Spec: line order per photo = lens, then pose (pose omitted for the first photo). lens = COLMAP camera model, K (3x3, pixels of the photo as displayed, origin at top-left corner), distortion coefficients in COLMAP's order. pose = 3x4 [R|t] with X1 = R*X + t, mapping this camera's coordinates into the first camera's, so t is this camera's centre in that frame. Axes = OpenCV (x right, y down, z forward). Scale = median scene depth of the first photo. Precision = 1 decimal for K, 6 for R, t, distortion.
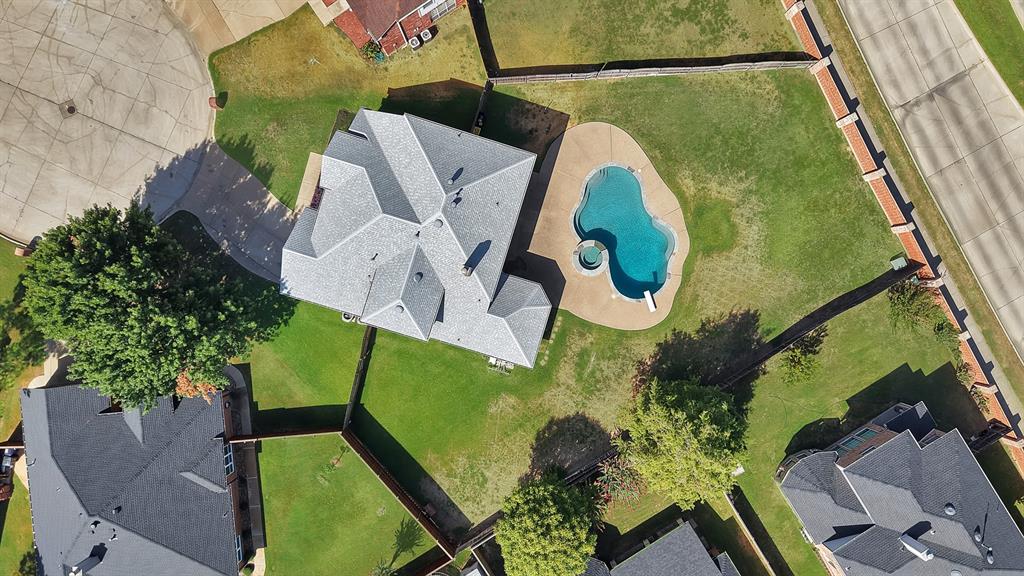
lens RADIAL K [[689.6, 0, 523.7], [0, 689.6, 288.2], [0, 0, 1]] dist [0.107718, -0.180347]
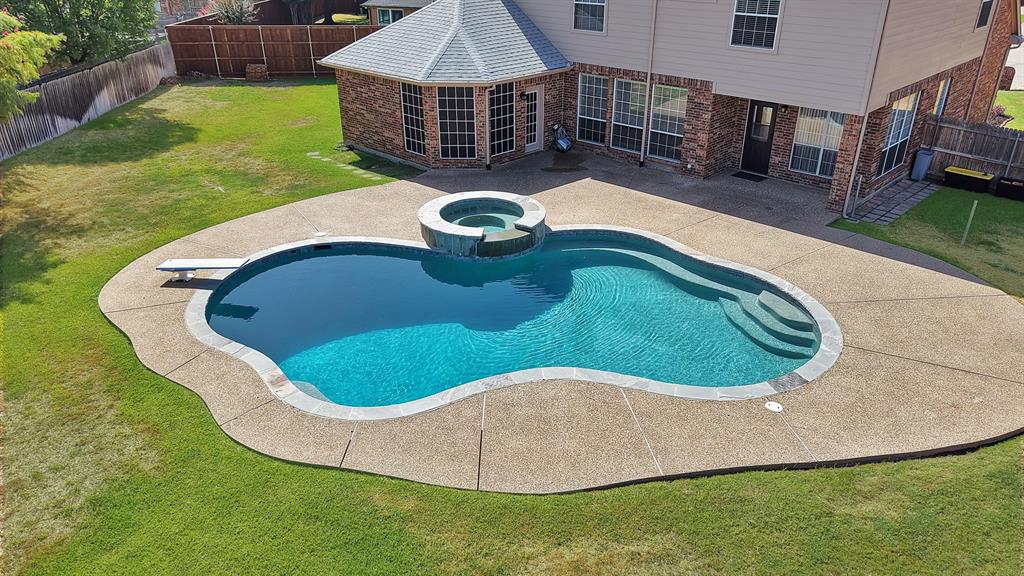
lens RADIAL K [[703.9, 0, 518.0], [0, 703.9, 304.7], [0, 0, 1]] dist [0.024295, -0.046304]
pose [[-0.455081, 0.417089, -0.786726, 0.327855], [-0.890341, -0.199274, 0.409370, -0.180266], [0.013969, 0.886751, 0.462037, 0.894175]]
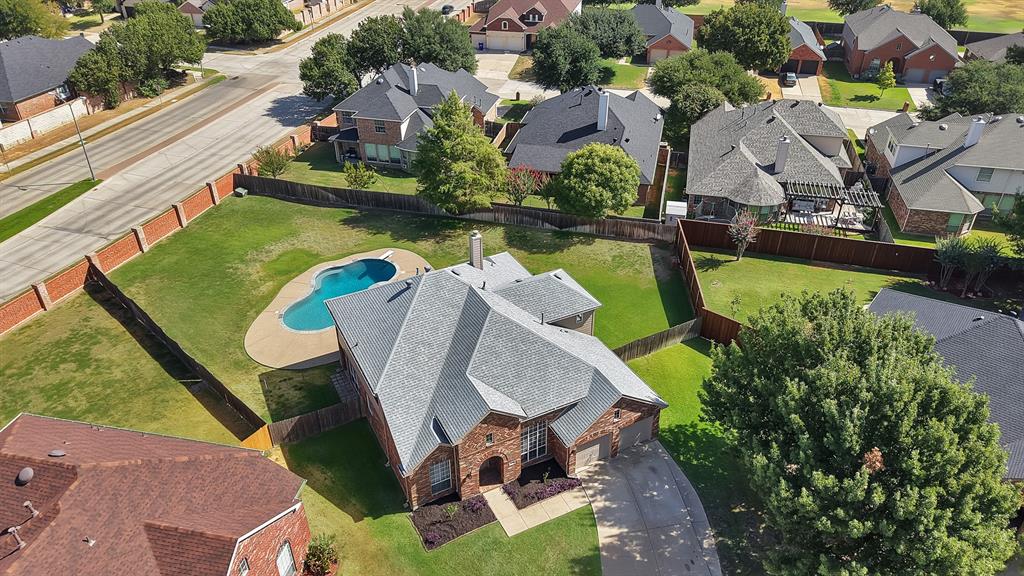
lens RADIAL K [[703.9, 0, 518.0], [0, 703.9, 304.7], [0, 0, 1]] dist [0.024295, -0.046304]
pose [[-0.704987, -0.393479, 0.590057, -0.613053], [0.709193, -0.383822, 0.591376, -0.494982], [-0.006218, 0.835377, 0.549642, 0.471702]]
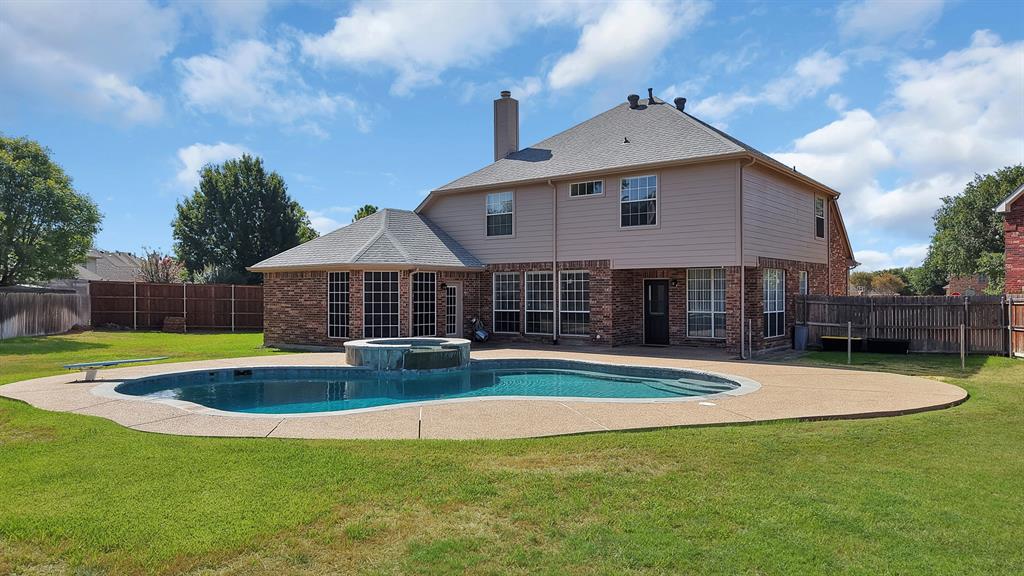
lens RADIAL K [[689.6, 0, 523.7], [0, 689.6, 288.2], [0, 0, 1]] dist [0.107718, -0.180347]
pose [[-0.326015, 0.003189, -0.945359, 0.351237], [-0.945227, 0.015963, 0.326023, -0.182833], [0.016131, 0.999867, -0.002190, 0.971227]]
